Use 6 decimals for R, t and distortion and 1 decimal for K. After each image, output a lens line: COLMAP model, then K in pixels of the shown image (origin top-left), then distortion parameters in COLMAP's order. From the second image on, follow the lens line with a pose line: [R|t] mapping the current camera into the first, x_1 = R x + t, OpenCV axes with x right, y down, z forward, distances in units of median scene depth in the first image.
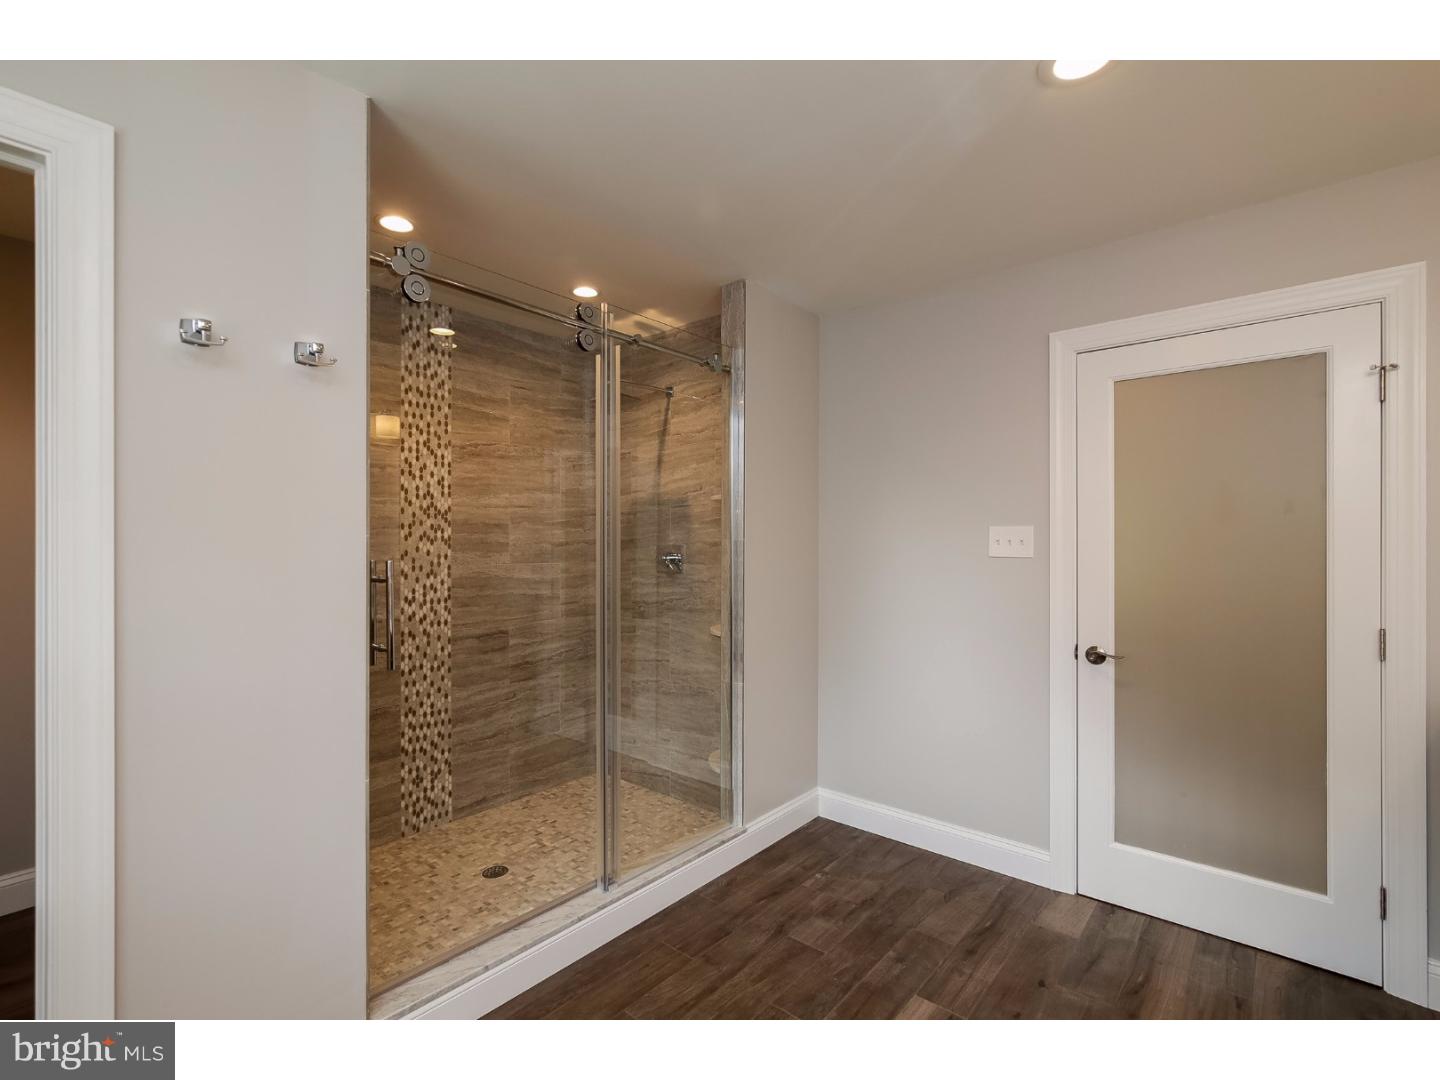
lens RADIAL K [[659.0, 0, 720.7], [0, 659.0, 543.0], [0, 0, 1]] dist [-0.002219, -0.001732]
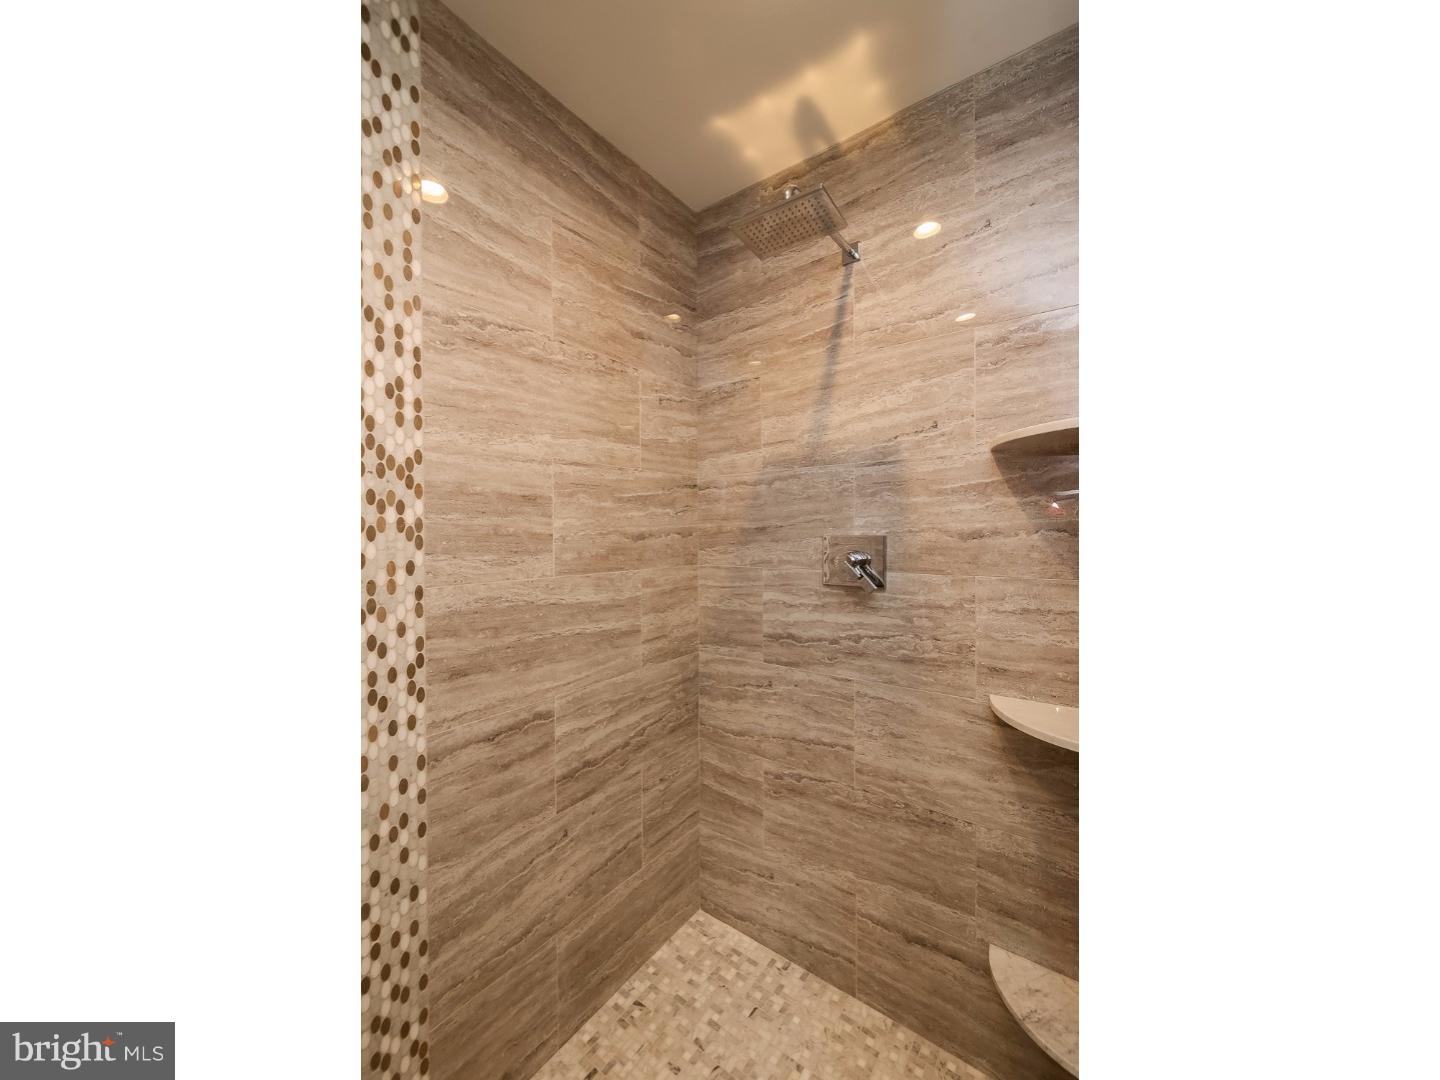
lens RADIAL K [[496.2, 0, 718.3], [0, 496.2, 535.0], [0, 0, 1]] dist [0.002616, 0.000234]
pose [[0.997096, -0.006959, 0.075835, -0.229668], [0.006548, 0.999962, 0.005673, -0.001064], [-0.075871, -0.005160, 0.997104, 0.628735]]
